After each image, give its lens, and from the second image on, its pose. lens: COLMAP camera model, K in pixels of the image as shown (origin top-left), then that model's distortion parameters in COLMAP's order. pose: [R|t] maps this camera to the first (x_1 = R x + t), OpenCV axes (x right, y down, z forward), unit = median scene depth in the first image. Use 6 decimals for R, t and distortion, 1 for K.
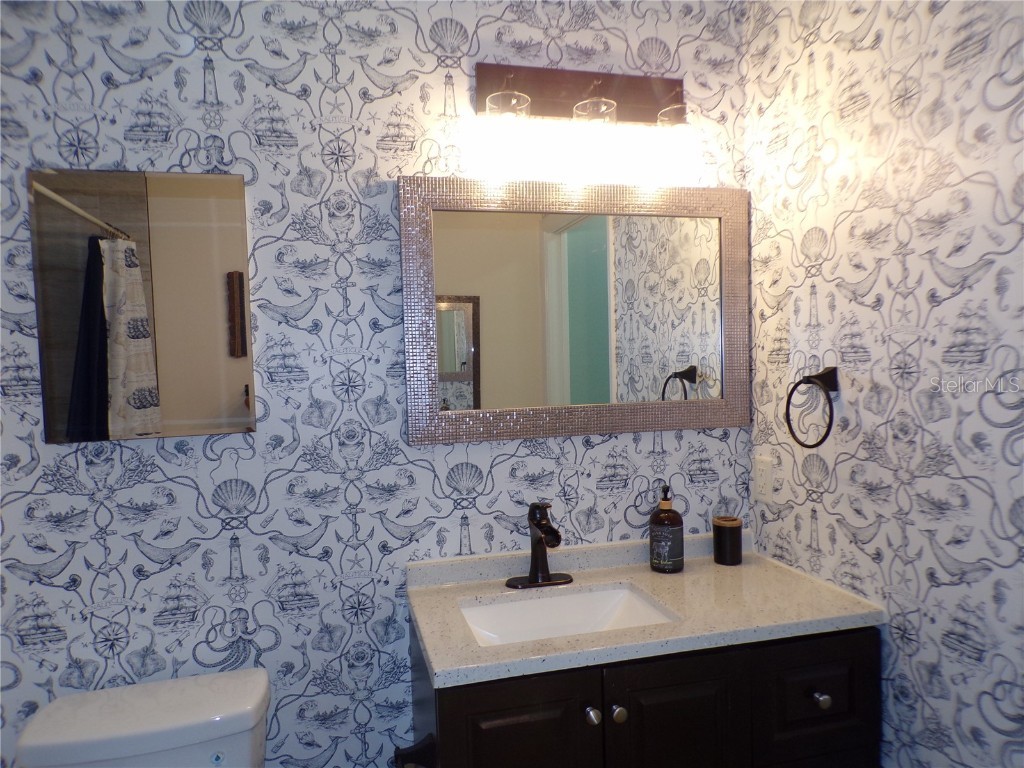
lens RADIAL K [[695.3, 0, 512.8], [0, 695.3, 390.2], [0, 0, 1]] dist [-0.004678, 0.014080]
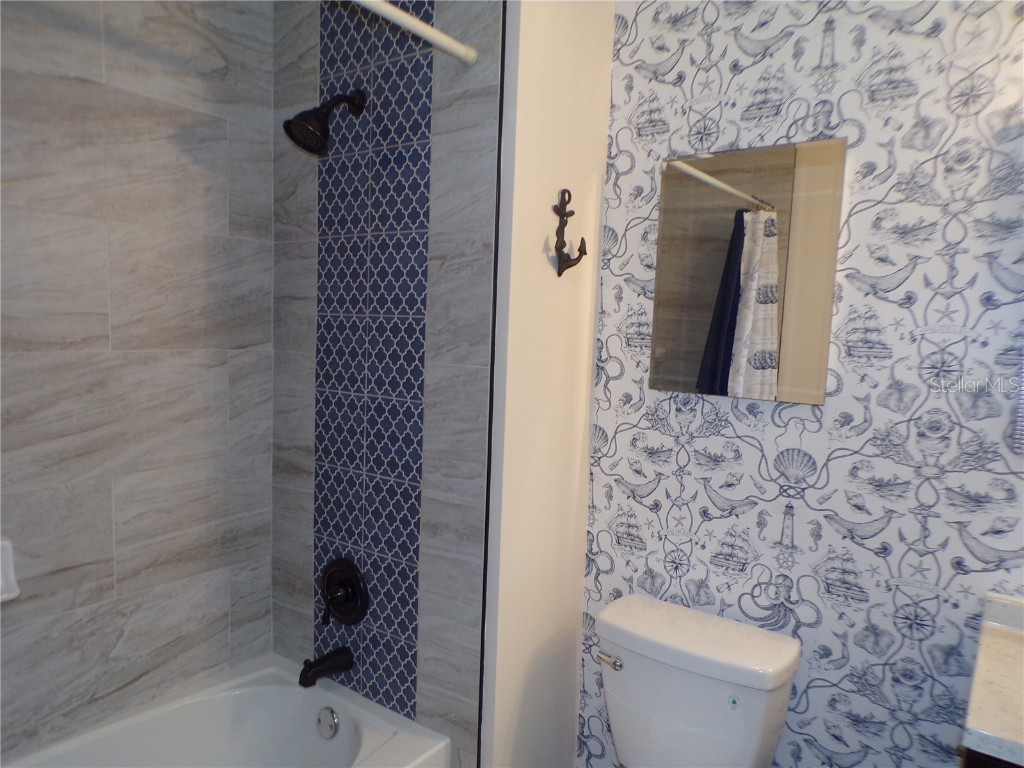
lens RADIAL K [[695.3, 0, 512.8], [0, 695.3, 390.2], [0, 0, 1]] dist [-0.004678, 0.014080]
pose [[0.626522, 0.135986, -0.767449, 0.099293], [-0.098704, 0.990577, 0.094944, -0.010772], [0.773128, 0.016265, 0.634041, 0.043677]]
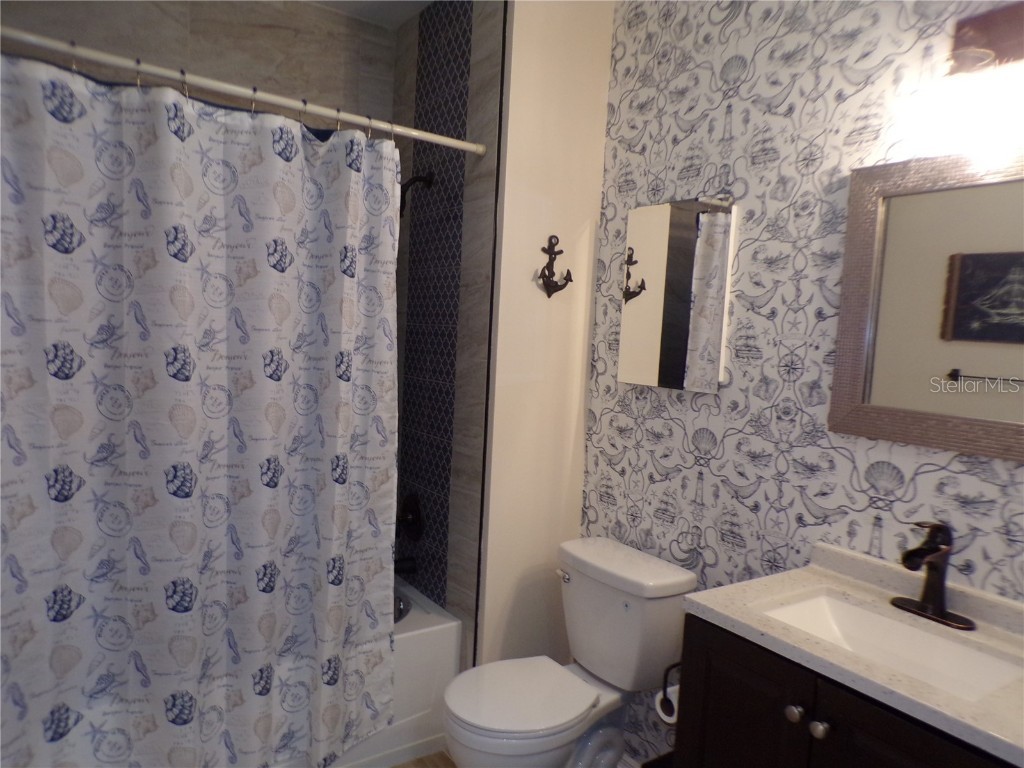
lens RADIAL K [[695.3, 0, 512.8], [0, 695.3, 390.2], [0, 0, 1]] dist [-0.004678, 0.014080]
pose [[0.334619, 0.132522, -0.932989, 0.678042], [-0.108634, 0.988886, 0.101500, -0.035930], [0.936071, 0.067391, 0.345296, 0.200523]]
